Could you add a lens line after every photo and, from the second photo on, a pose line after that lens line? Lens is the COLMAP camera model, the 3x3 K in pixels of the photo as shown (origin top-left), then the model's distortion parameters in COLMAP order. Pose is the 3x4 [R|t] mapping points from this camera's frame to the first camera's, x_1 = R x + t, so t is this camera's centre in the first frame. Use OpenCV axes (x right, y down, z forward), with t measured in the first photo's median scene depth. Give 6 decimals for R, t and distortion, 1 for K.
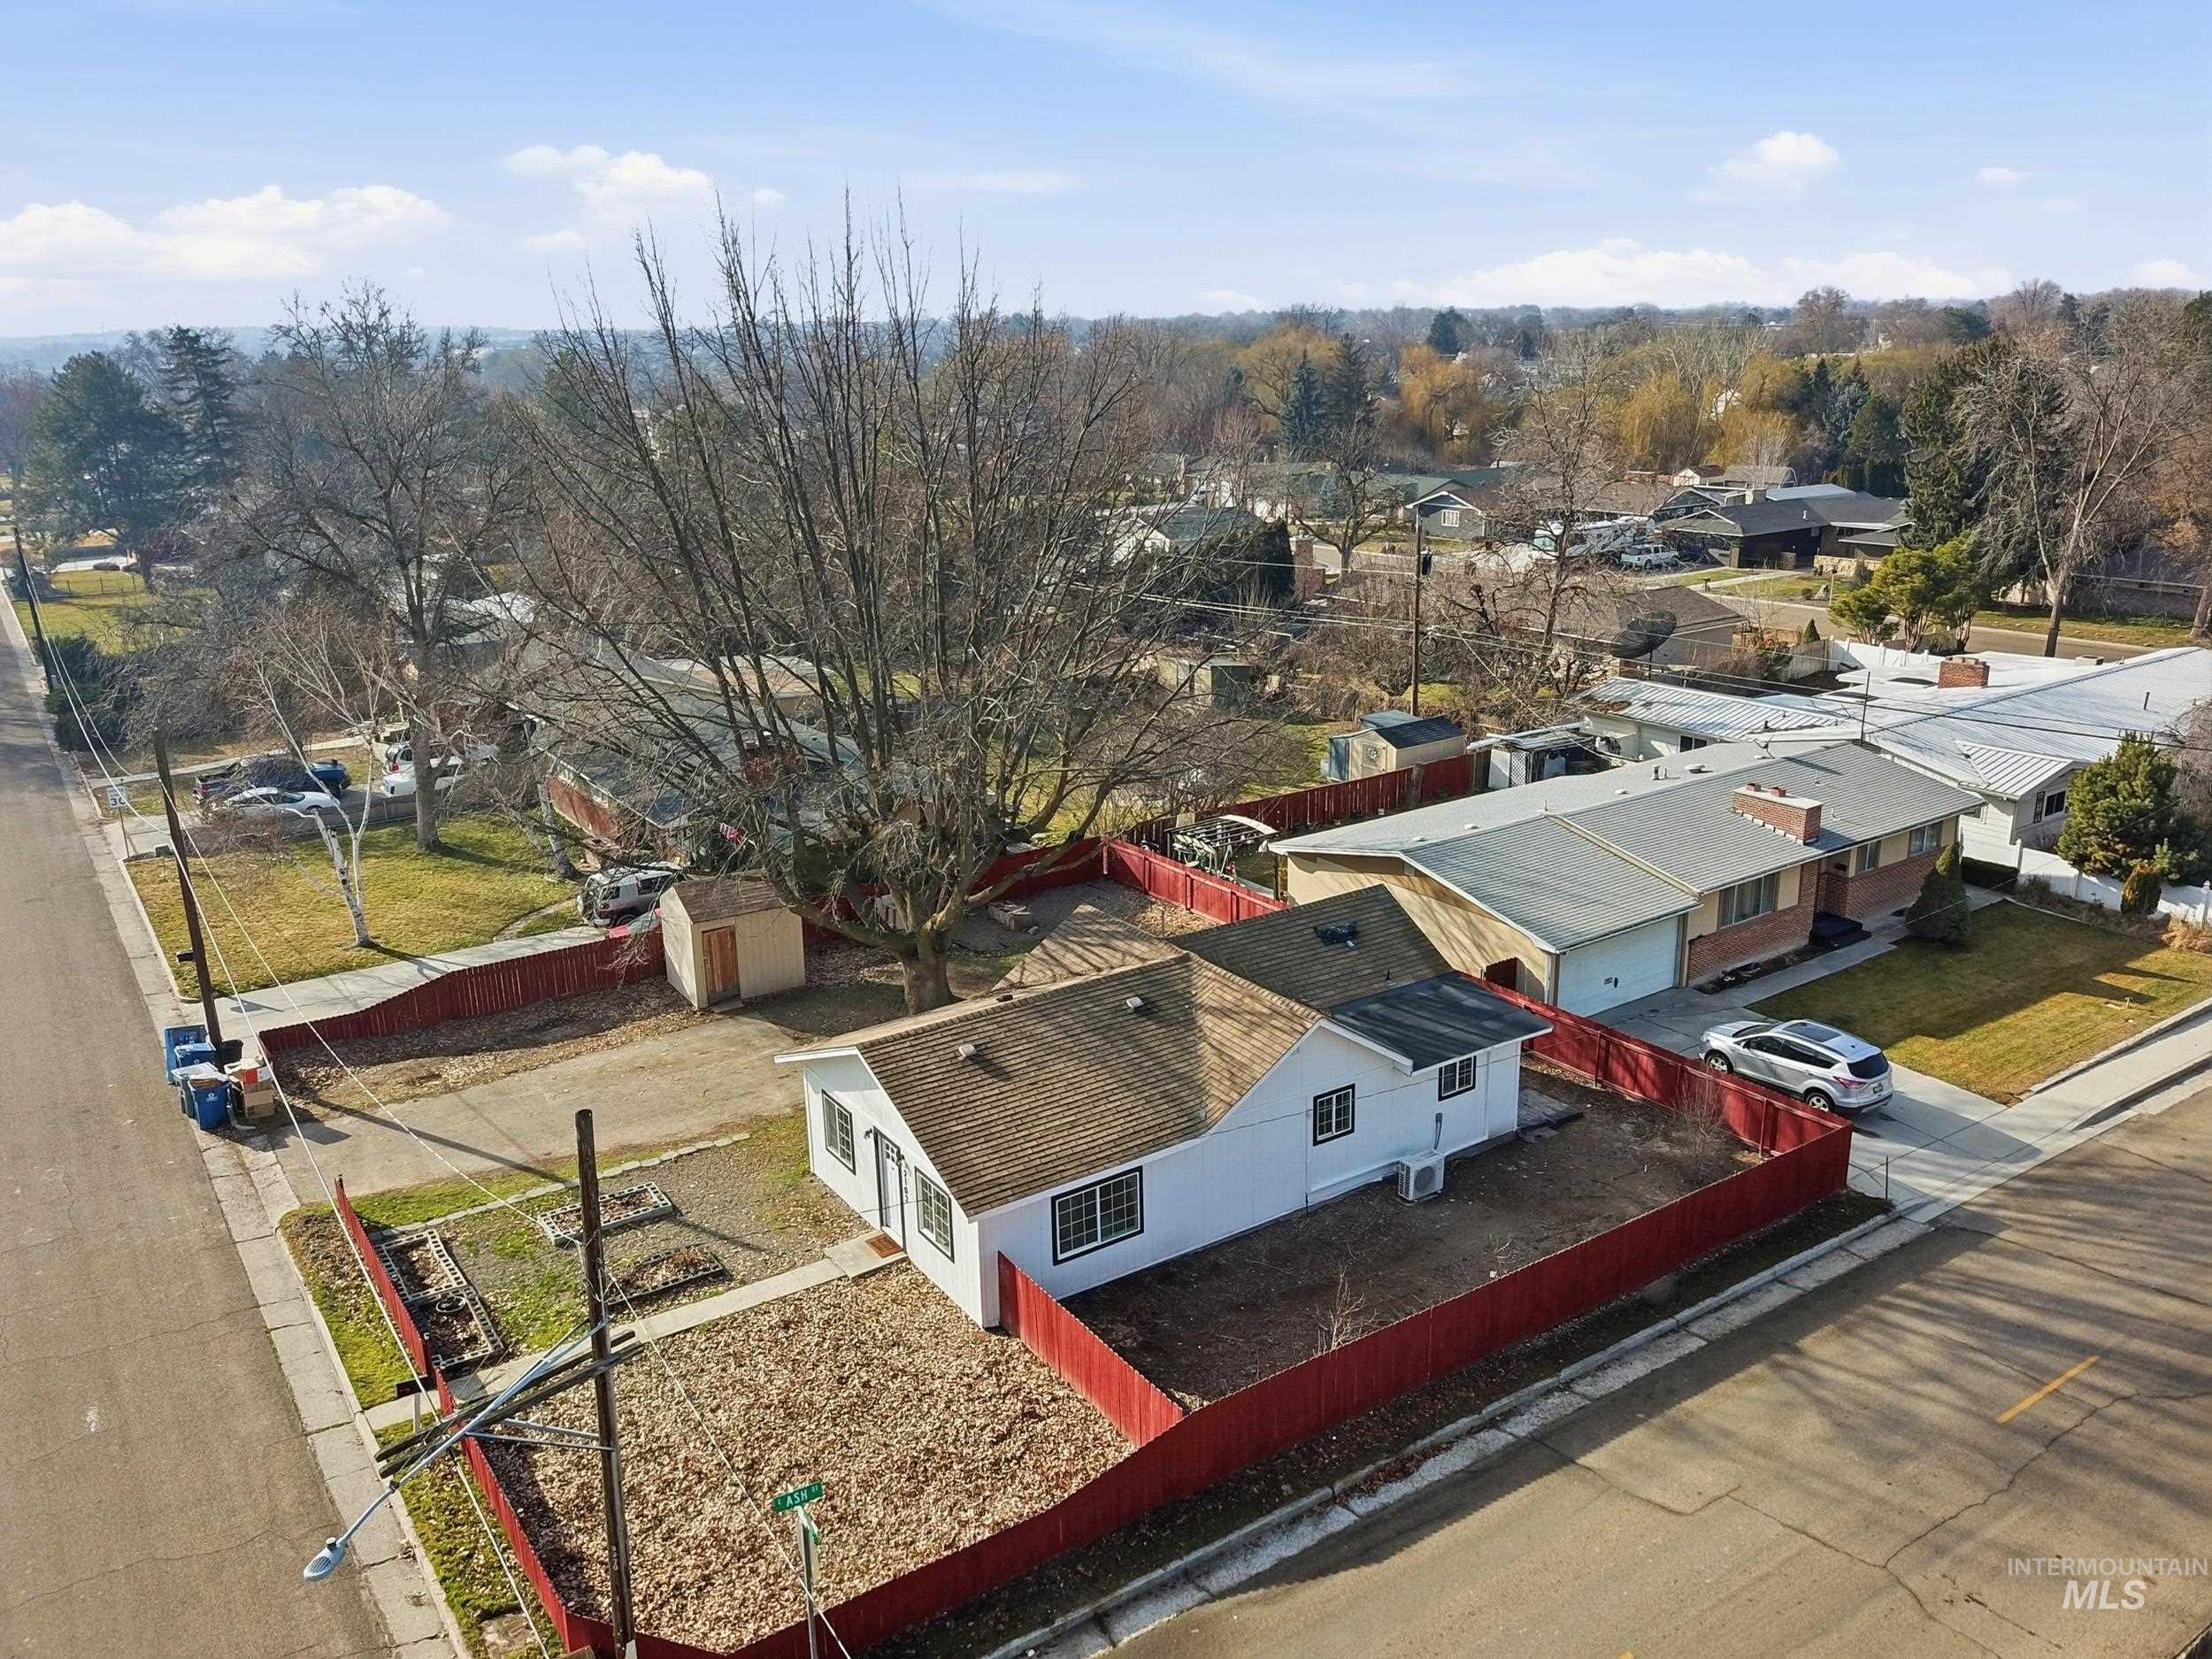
lens RADIAL K [[1703.8, 0, 1106.0], [0, 1703.8, 829.5], [0, 0, 1]] dist [-0.011411, 0.028769]
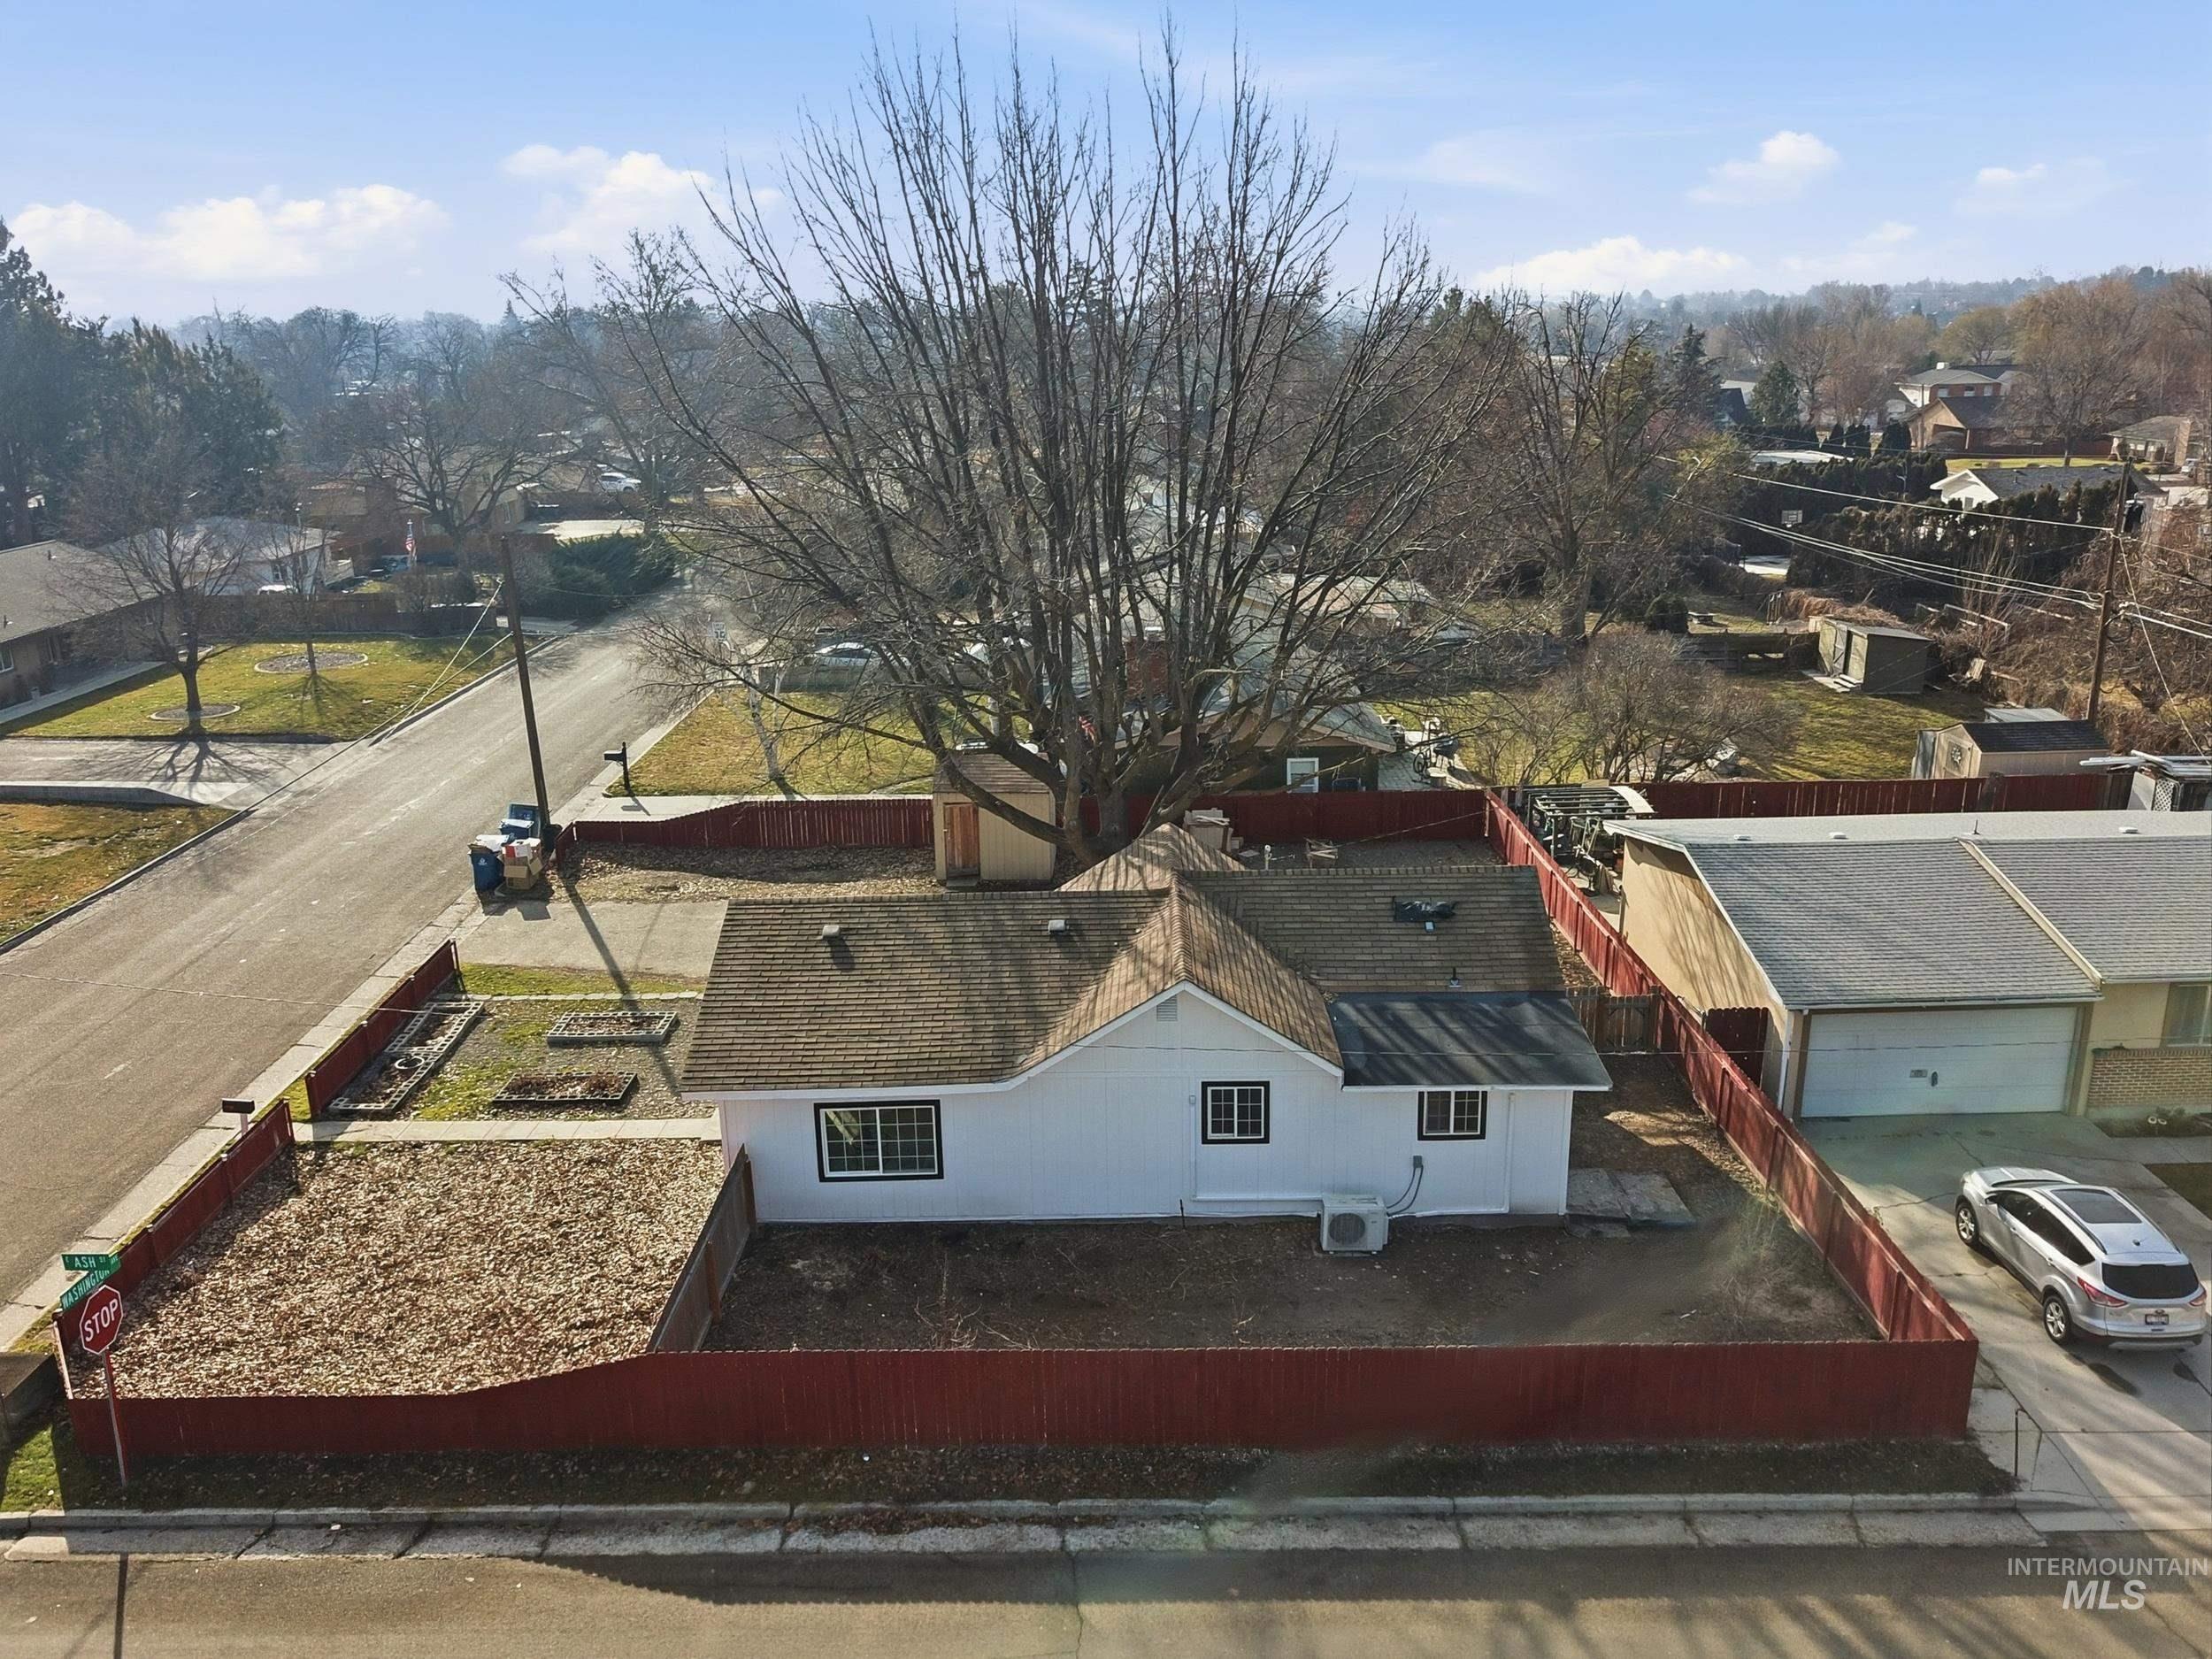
lens RADIAL K [[1703.8, 0, 1106.0], [0, 1703.8, 829.5], [0, 0, 1]] dist [-0.011411, 0.028769]
pose [[0.829880, 0.166374, -0.532558, 0.430341], [-0.155370, 0.985662, 0.065814, -0.004326], [0.535872, 0.028126, 0.843831, 0.264900]]
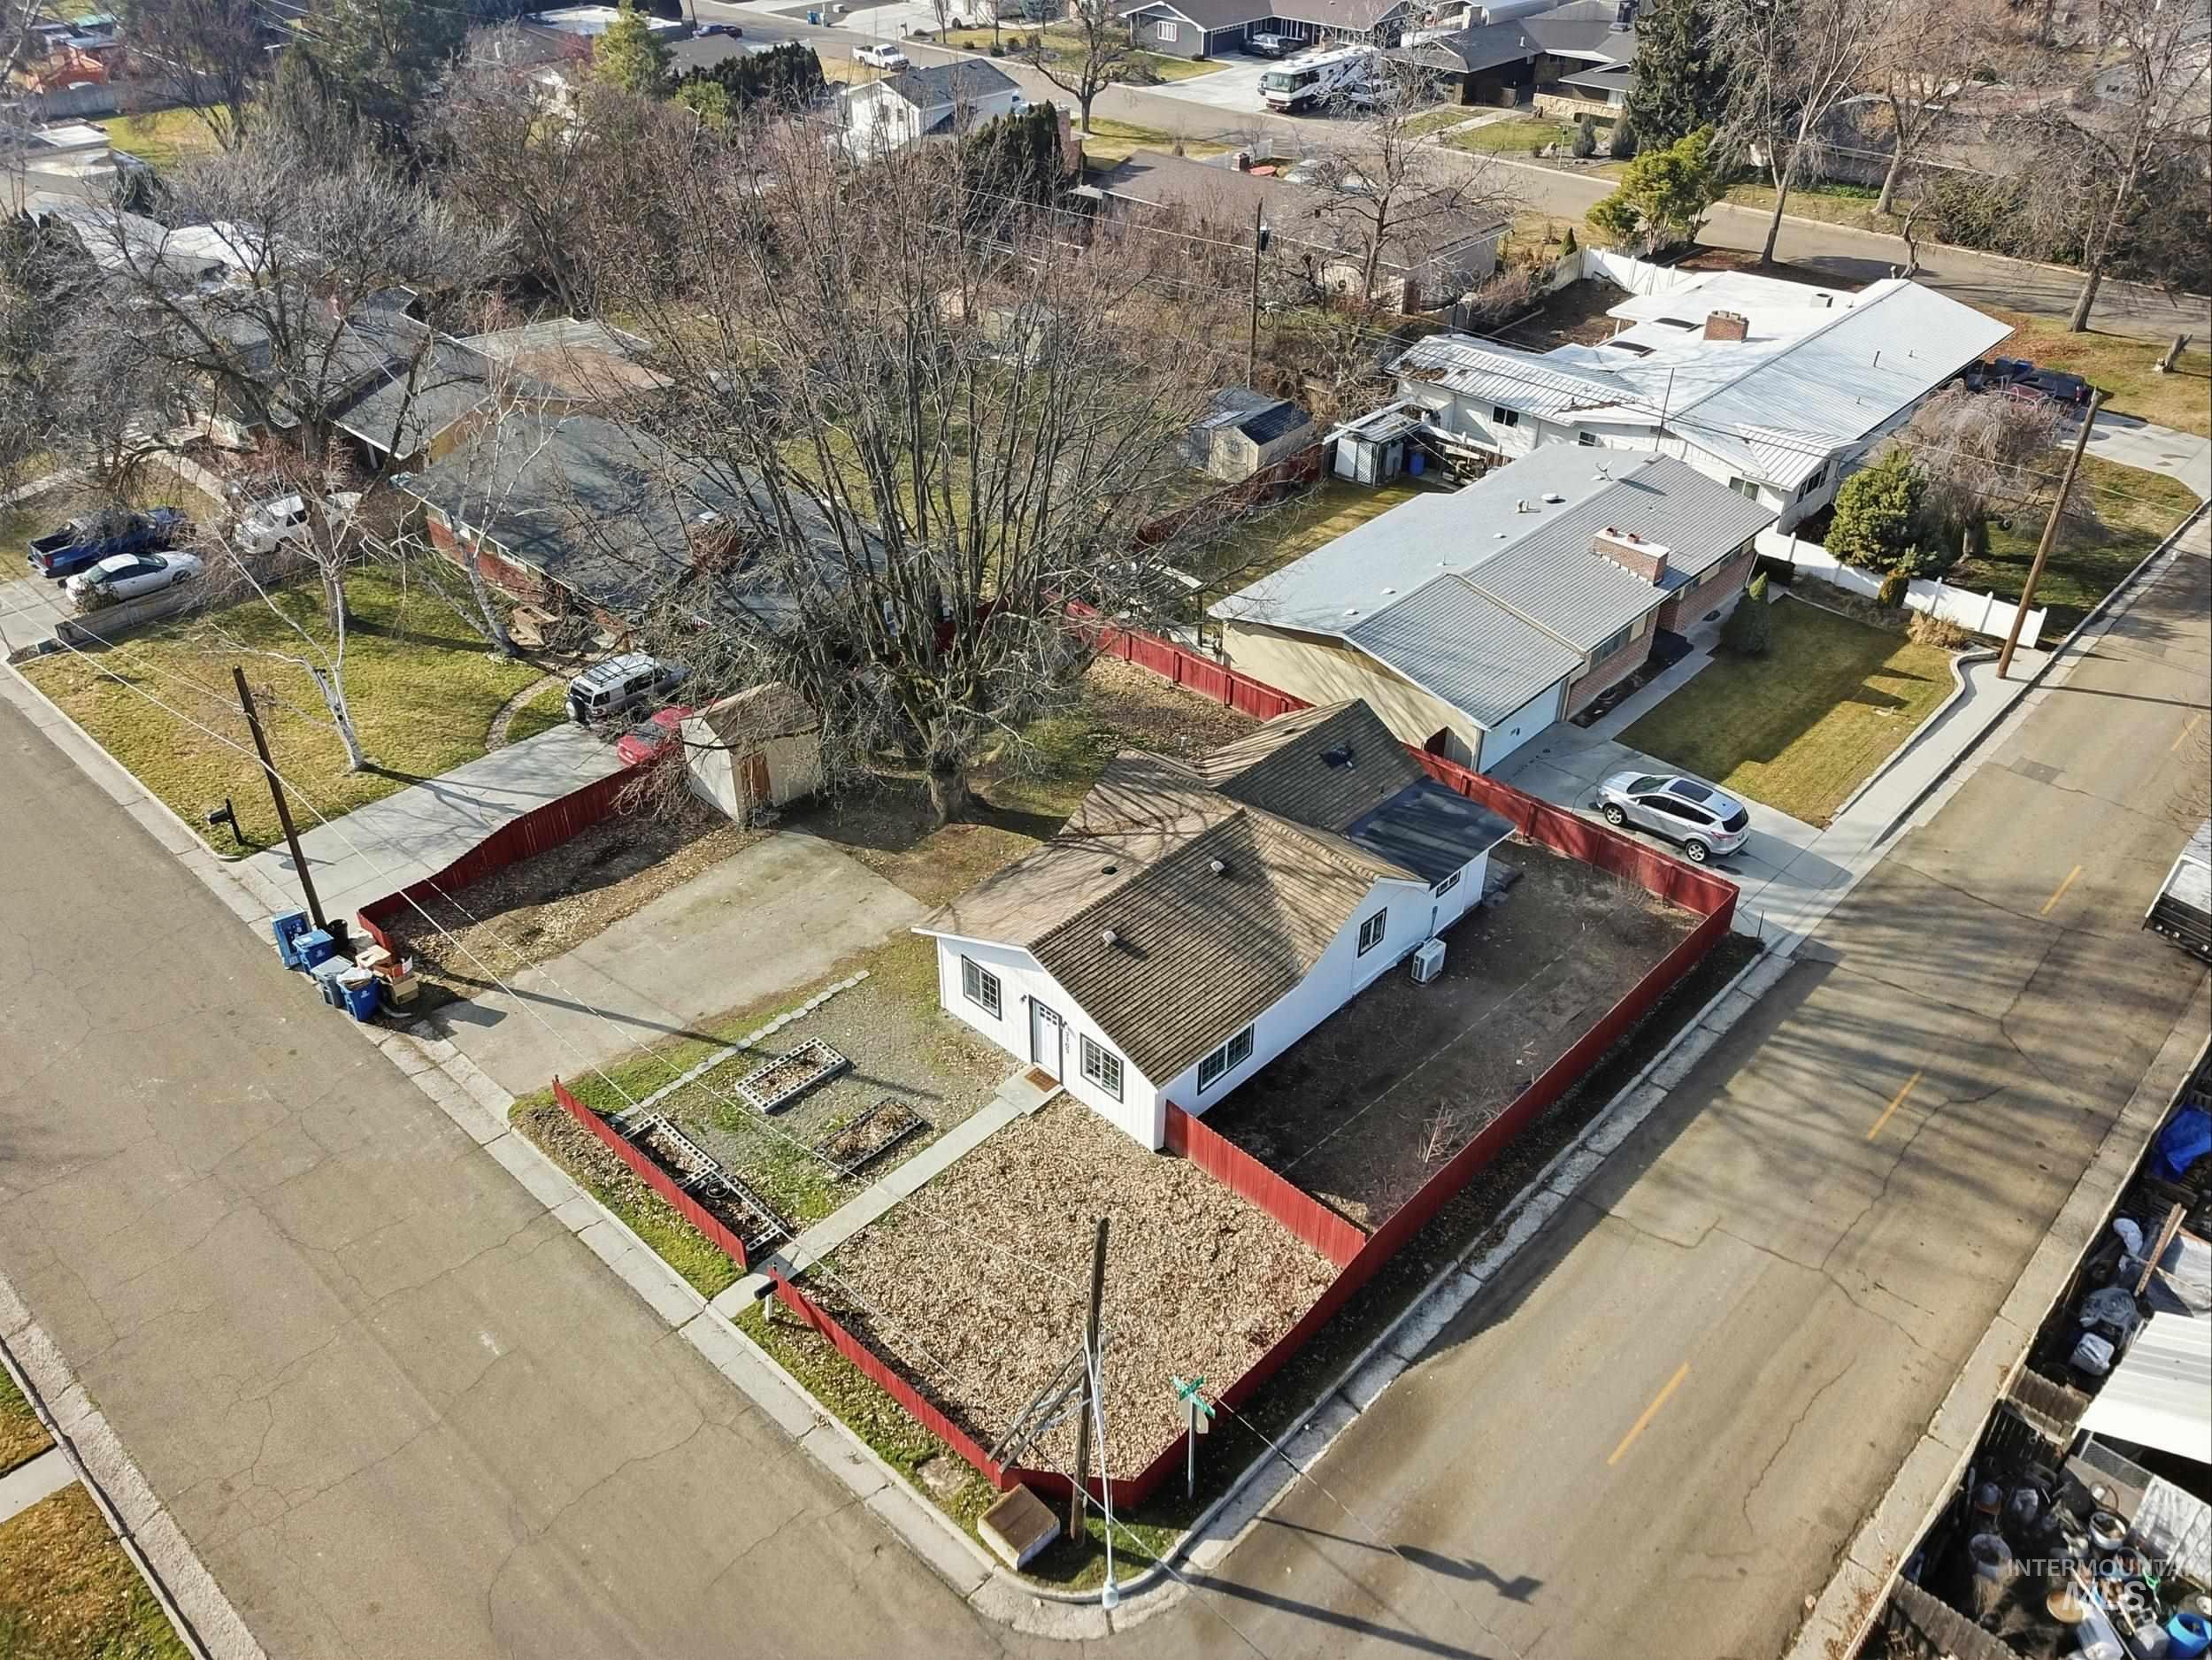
lens RADIAL K [[1698.3, 0, 1106.0], [0, 1698.3, 830.0], [0, 0, 1]] dist [0.045126, -0.105169]
pose [[0.975398, -0.104615, 0.194048, -0.264546], [0.036802, 0.945150, 0.324557, -0.286735], [-0.217358, -0.309431, 0.925747, -0.092587]]
